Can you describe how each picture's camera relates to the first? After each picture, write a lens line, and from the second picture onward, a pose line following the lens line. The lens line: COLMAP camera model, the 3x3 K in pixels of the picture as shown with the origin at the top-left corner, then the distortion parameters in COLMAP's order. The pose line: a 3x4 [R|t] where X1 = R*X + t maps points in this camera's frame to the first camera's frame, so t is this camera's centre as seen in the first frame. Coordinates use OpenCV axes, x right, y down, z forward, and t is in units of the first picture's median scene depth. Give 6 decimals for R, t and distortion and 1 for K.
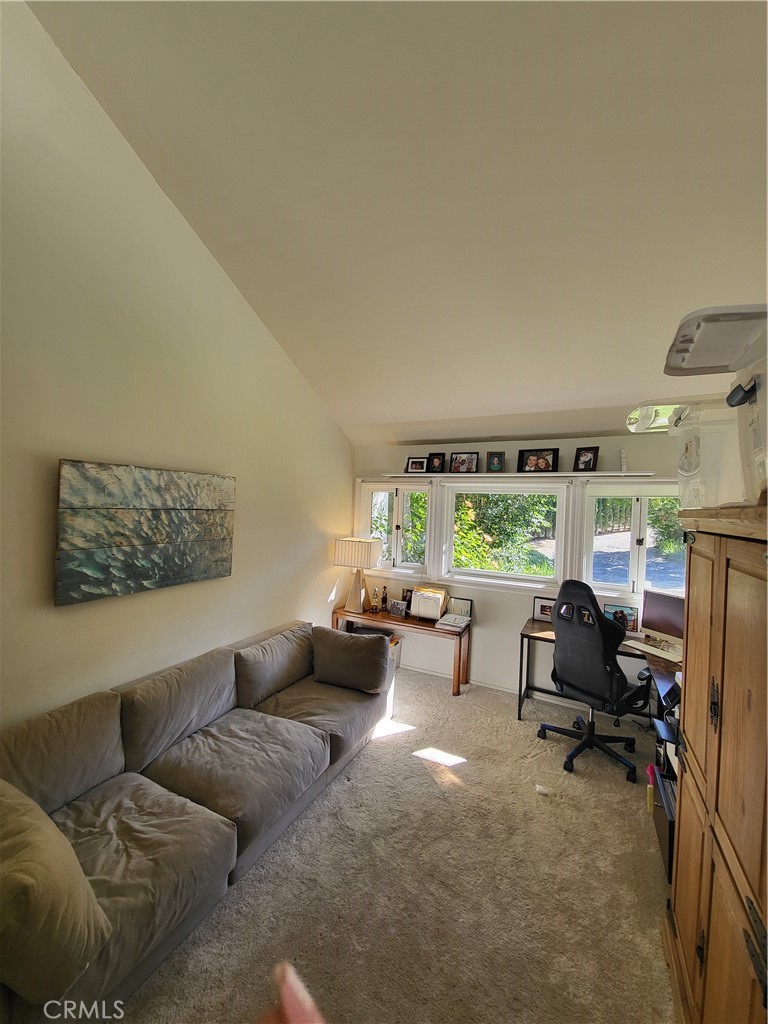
lens RADIAL K [[404.1, 0, 377.8], [0, 404.1, 510.3], [0, 0, 1]] dist [0.000318, -0.000016]
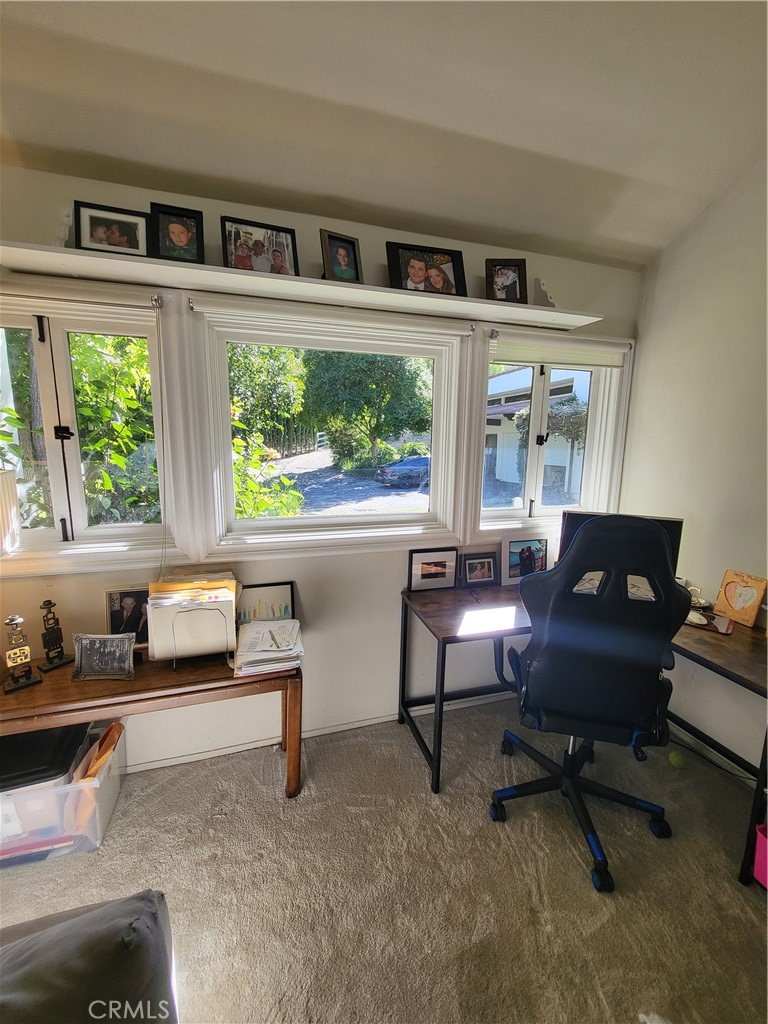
lens RADIAL K [[404.1, 0, 377.8], [0, 404.1, 510.3], [0, 0, 1]] dist [0.000318, -0.000016]
pose [[0.720620, -0.143139, 0.678394, -0.002862], [0.021807, 0.982652, 0.184172, 0.056081], [-0.692987, -0.117924, 0.711240, 0.609069]]
